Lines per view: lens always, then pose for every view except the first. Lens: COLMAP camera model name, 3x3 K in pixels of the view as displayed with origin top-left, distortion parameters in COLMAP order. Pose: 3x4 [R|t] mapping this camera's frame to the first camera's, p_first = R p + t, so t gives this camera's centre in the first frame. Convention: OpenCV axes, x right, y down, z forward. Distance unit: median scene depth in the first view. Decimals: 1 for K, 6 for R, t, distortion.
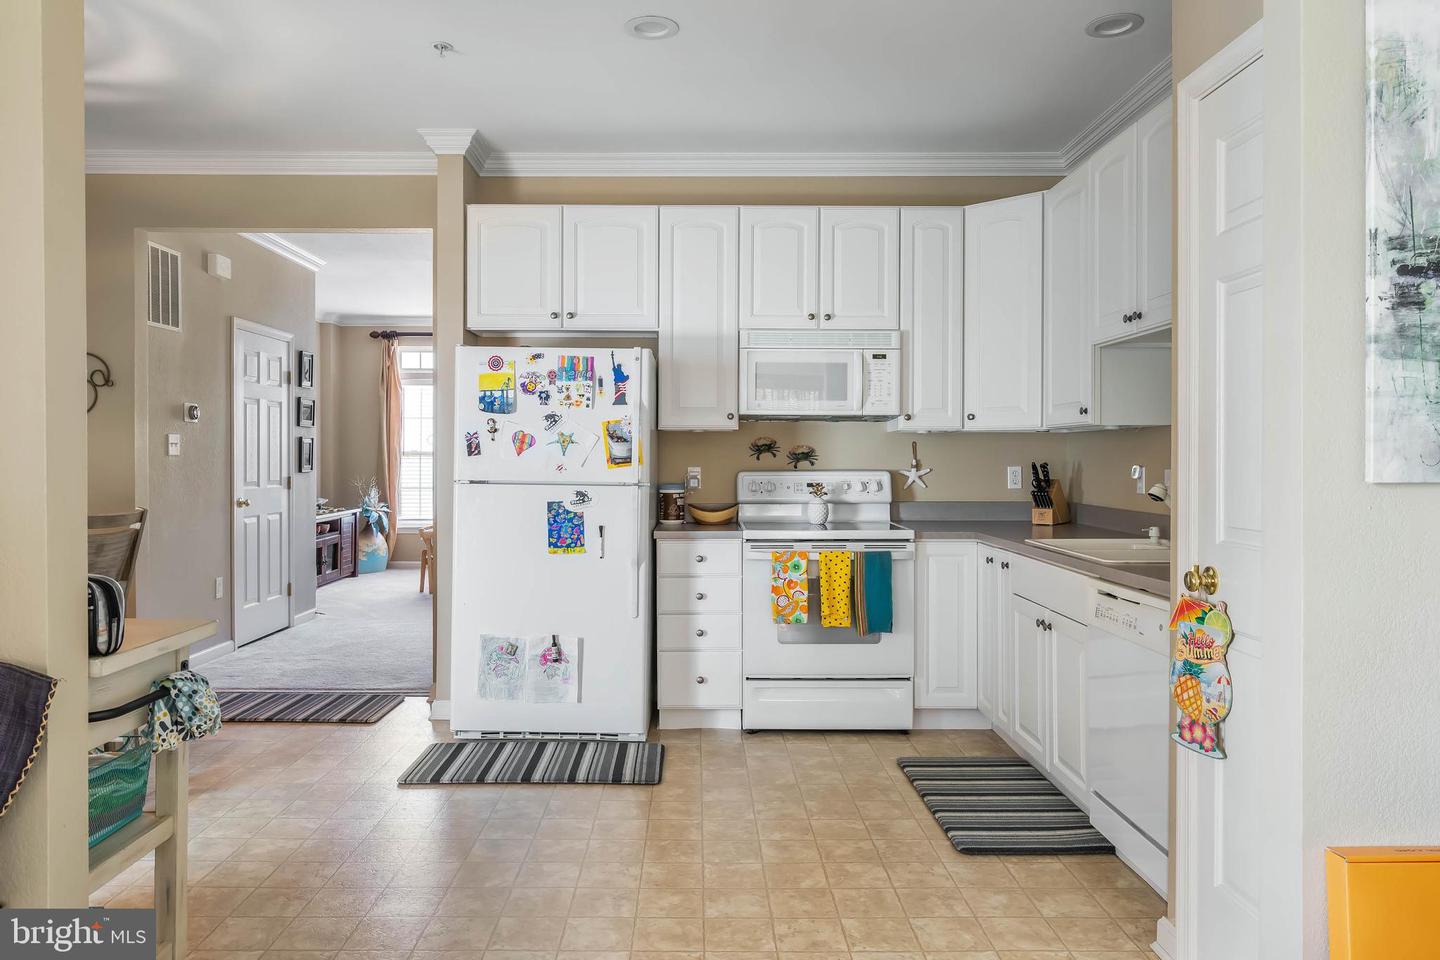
lens RADIAL K [[1011.3, 0, 692.9], [0, 1011.3, 461.7], [0, 0, 1]] dist [0.002577, -0.002301]
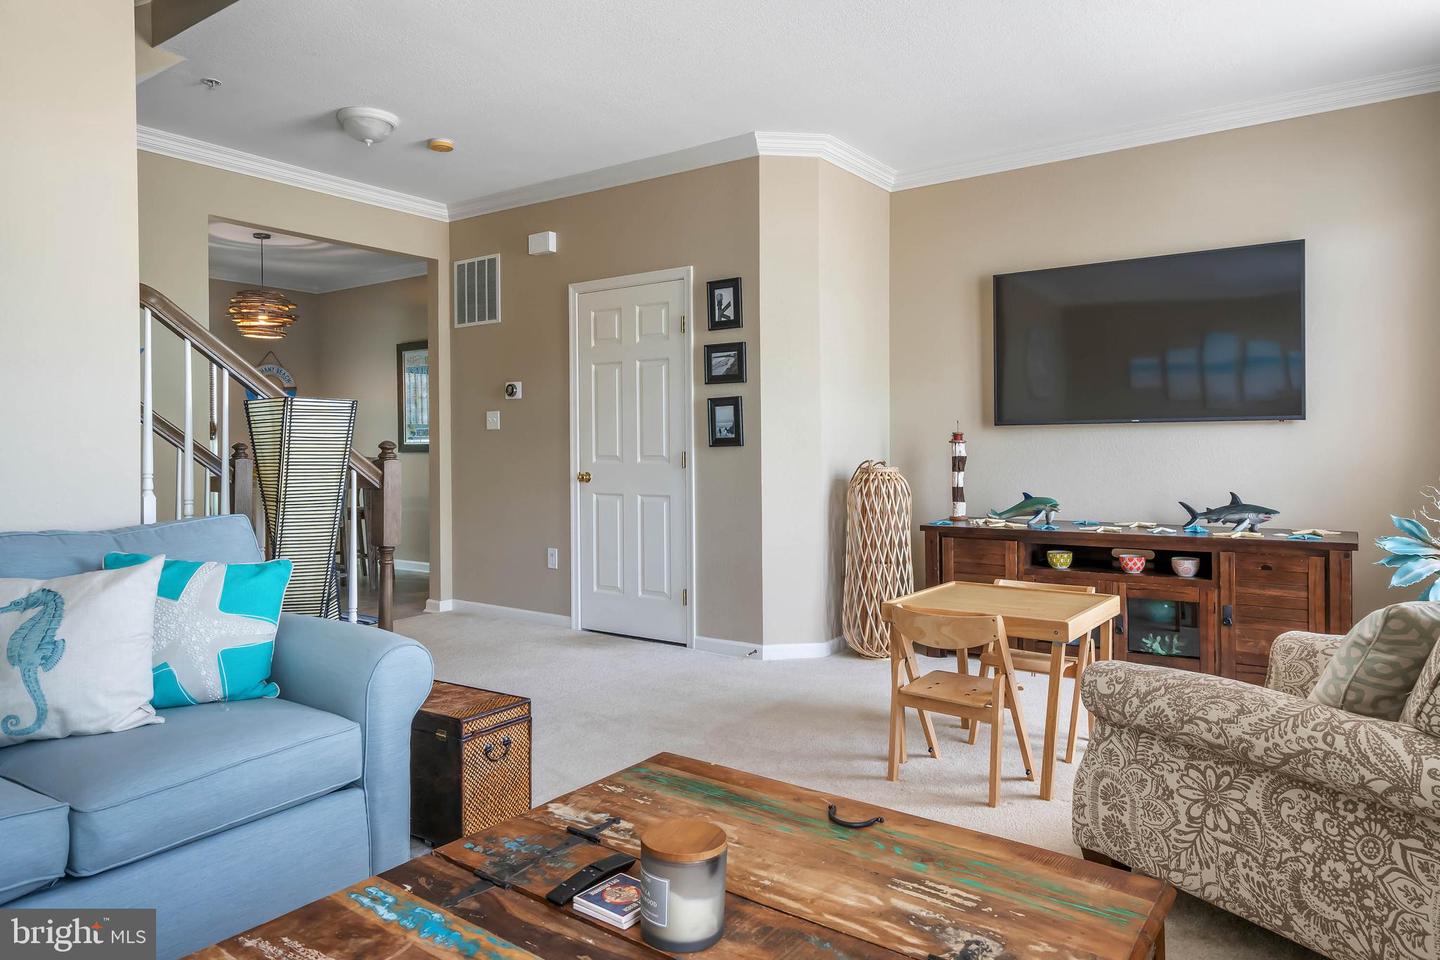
lens RADIAL K [[911.6, 0, 725.6], [0, 911.6, 443.0], [0, 0, 1]] dist [0.003582, 0.001183]
pose [[-0.573176, 0.001876, -0.819430, 0.255492], [0.002765, 0.999996, 0.000356, 0.012471], [0.819428, -0.002062, -0.573179, 2.370765]]
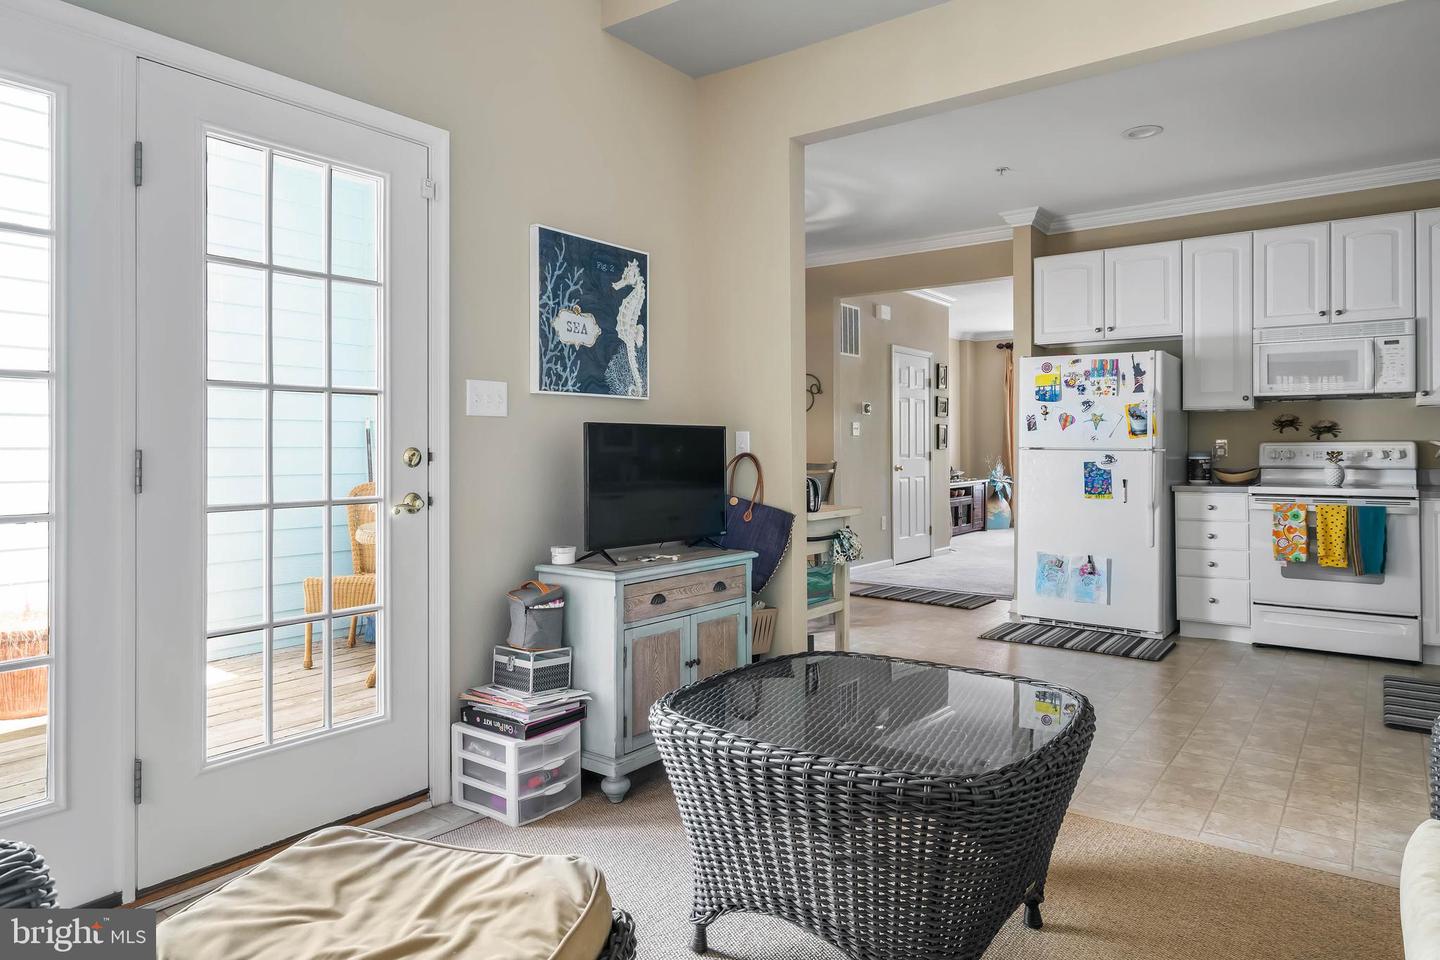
lens RADIAL K [[885.9, 0, 725.6], [0, 885.9, 438.1], [0, 0, 1]] dist [0.008181, 0.001954]
pose [[0.804892, -0.009029, -0.593352, 0.189168], [-0.000140, 0.999881, -0.015406, 0.024480], [0.593421, 0.012483, 0.804795, -0.307282]]
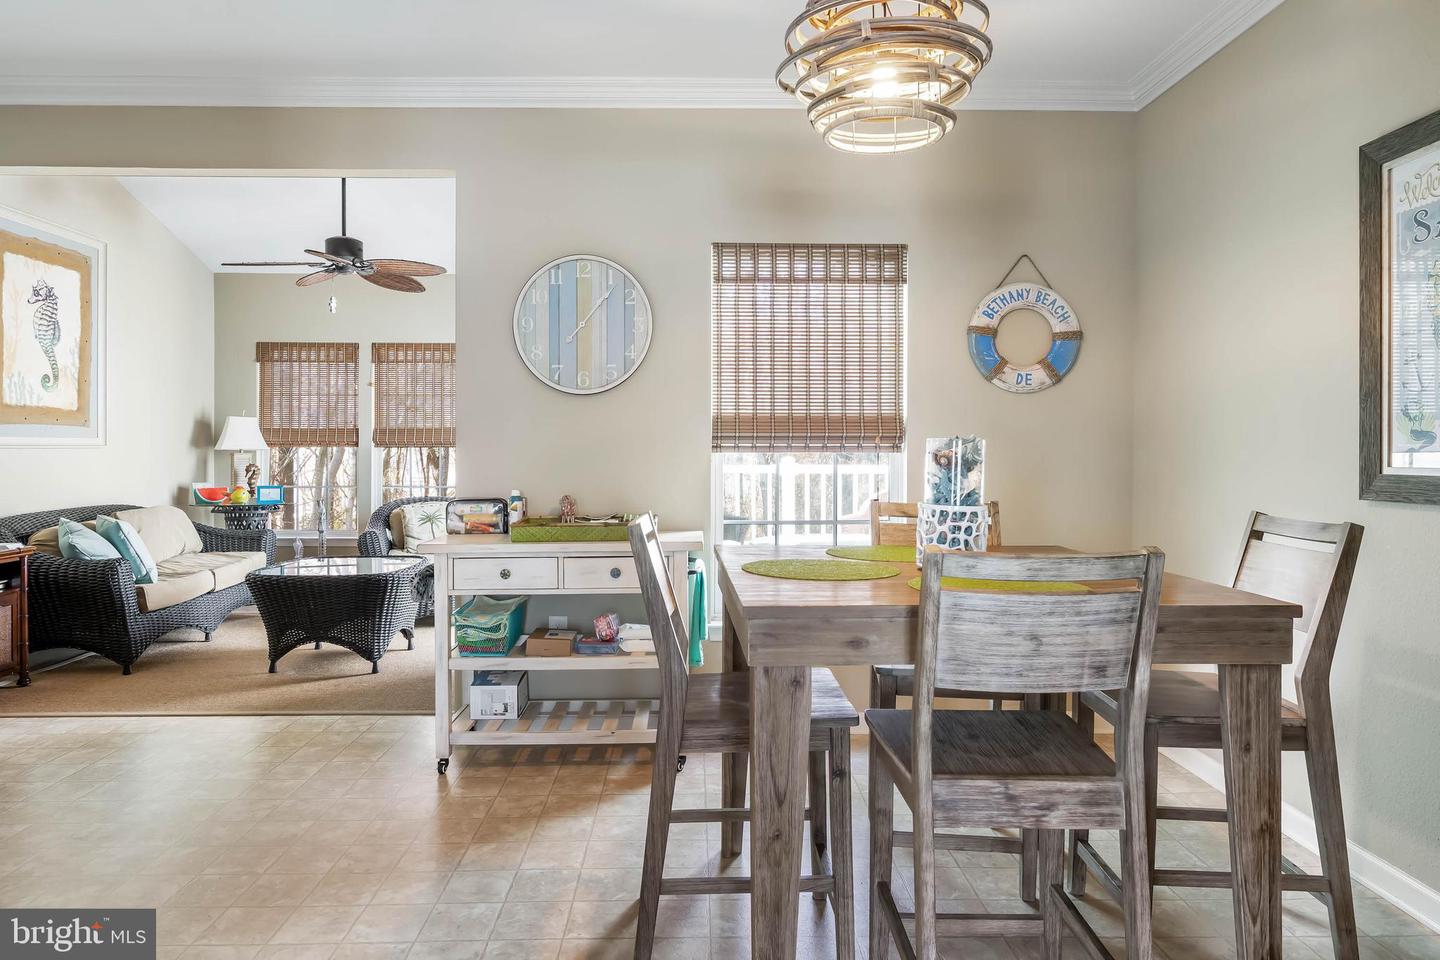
lens RADIAL K [[894.6, 0, 705.5], [0, 894.6, 452.4], [0, 0, 1]] dist [0.003191, 0.001247]
pose [[-0.999899, -0.002244, -0.014051, -0.482259], [-0.002361, 0.999962, 0.008367, -0.002648], [0.014032, 0.008399, -0.999866, 1.291433]]
